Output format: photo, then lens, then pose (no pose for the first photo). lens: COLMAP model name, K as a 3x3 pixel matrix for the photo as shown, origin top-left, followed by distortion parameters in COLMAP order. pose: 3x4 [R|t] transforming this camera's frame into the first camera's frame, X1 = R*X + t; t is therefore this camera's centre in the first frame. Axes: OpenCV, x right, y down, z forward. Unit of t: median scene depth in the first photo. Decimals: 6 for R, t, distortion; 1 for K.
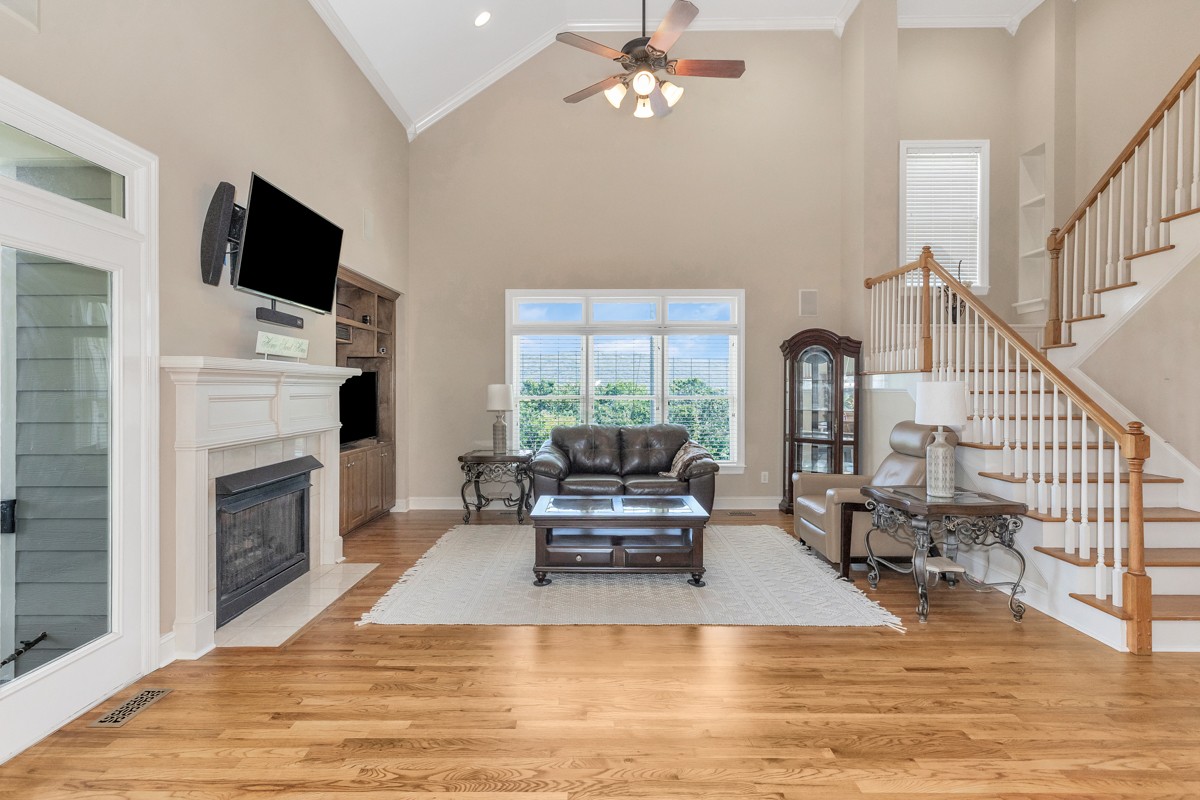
lens RADIAL K [[555.8, 0, 609.5], [0, 555.8, 385.1], [0, 0, 1]] dist [0.001337, -0.000086]
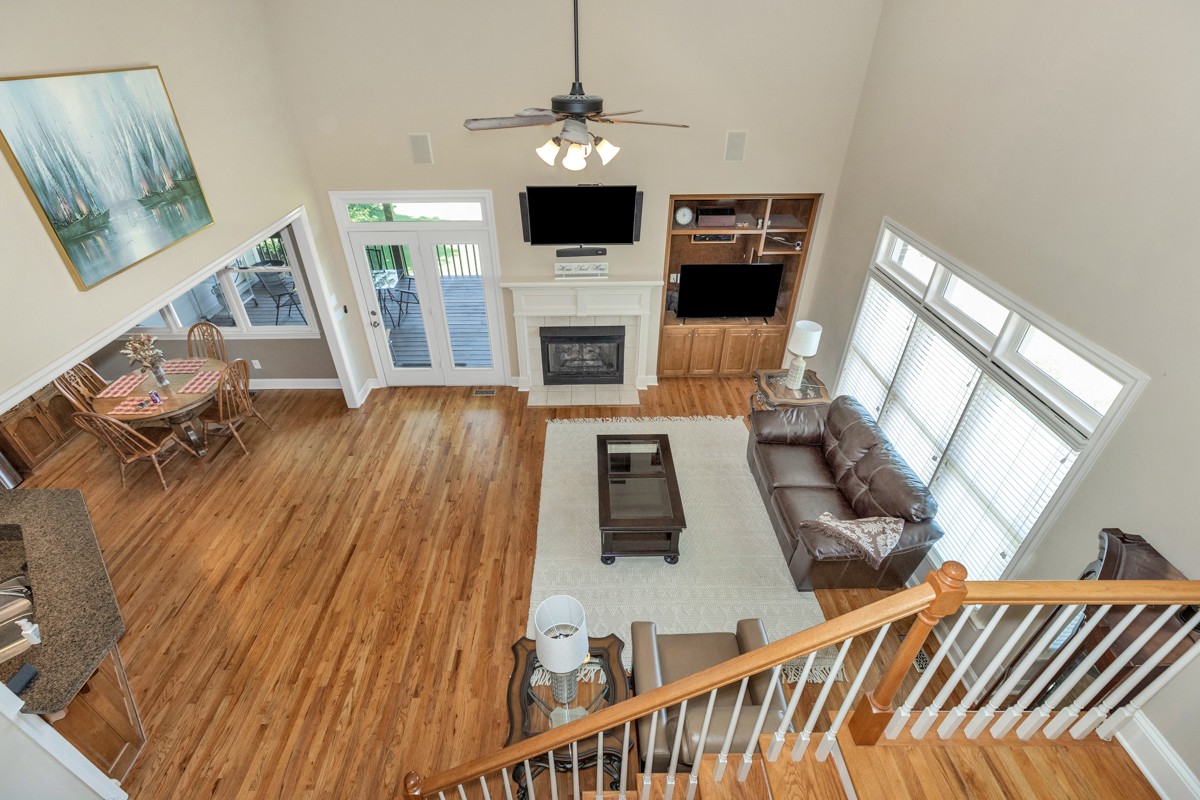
lens RADIAL K [[555.8, 0, 587.5], [0, 555.8, 392.1], [0, 0, 1]] dist [0.001337, -0.000086]
pose [[0.007968, 0.557582, -0.830084, 0.978849], [0.003192, 0.830092, 0.557618, -0.659591], [0.999963, -0.007093, 0.004835, 0.931843]]
